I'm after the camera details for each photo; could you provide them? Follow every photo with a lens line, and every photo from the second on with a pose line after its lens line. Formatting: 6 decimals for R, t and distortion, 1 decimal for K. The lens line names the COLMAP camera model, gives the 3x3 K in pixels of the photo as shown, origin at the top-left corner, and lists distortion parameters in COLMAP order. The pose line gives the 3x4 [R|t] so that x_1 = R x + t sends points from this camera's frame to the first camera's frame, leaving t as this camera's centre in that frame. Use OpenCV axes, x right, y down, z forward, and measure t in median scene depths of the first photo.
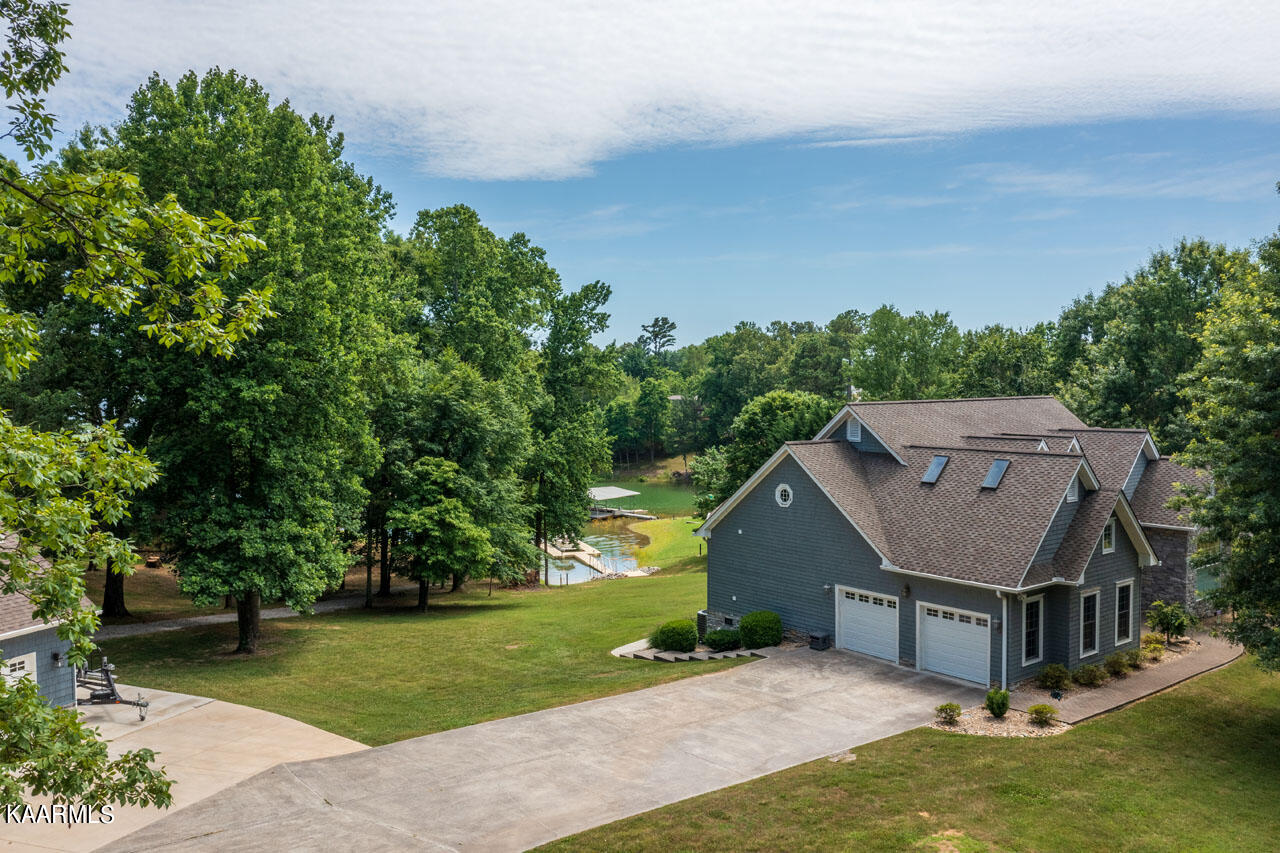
lens RADIAL K [[1025.4, 0, 640.0], [0, 1025.4, 426.5], [0, 0, 1]] dist [0.002281, 0.008440]
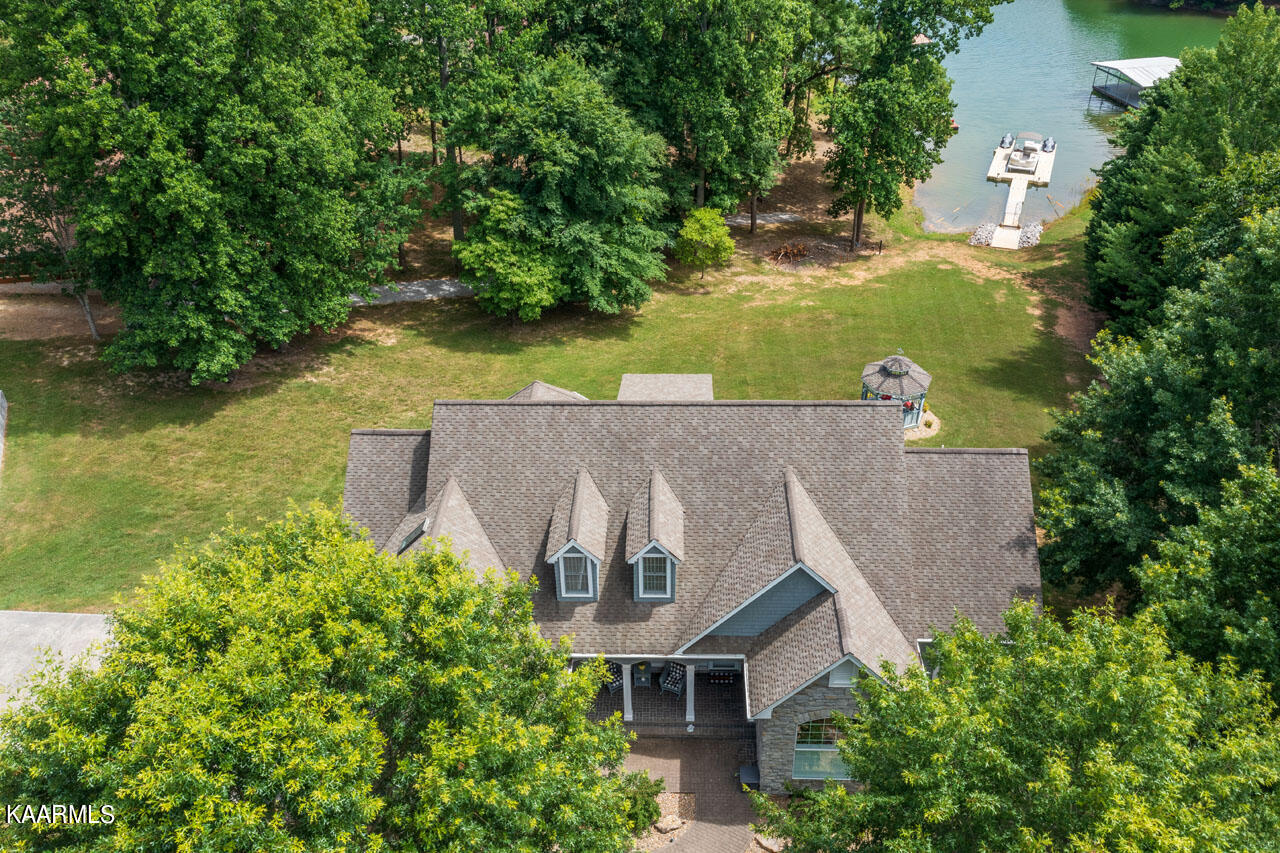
lens RADIAL K [[1025.4, 0, 640.0], [0, 1025.4, 426.5], [0, 0, 1]] dist [0.002281, 0.008440]
pose [[0.750905, 0.359812, -0.553784, 0.530305], [-0.019346, 0.850170, 0.526153, -0.300554], [0.660126, -0.384377, 0.645358, 0.378833]]
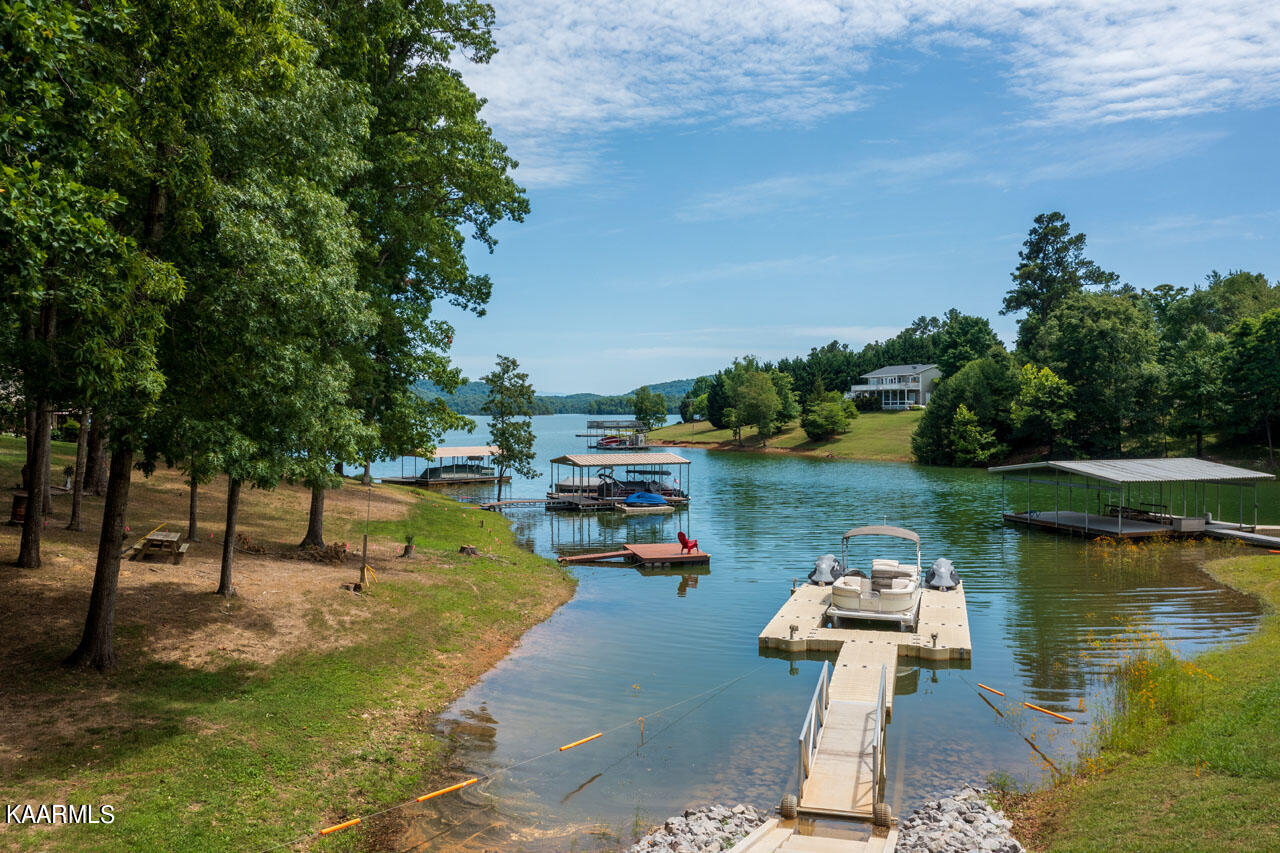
lens RADIAL K [[1025.4, 0, 640.0], [0, 1025.4, 426.5], [0, 0, 1]] dist [0.002281, 0.008440]
pose [[0.814481, 0.010801, -0.580090, 0.076743], [-0.027822, 0.999404, -0.020455, 0.173275], [0.579523, 0.032799, 0.814295, 1.670380]]
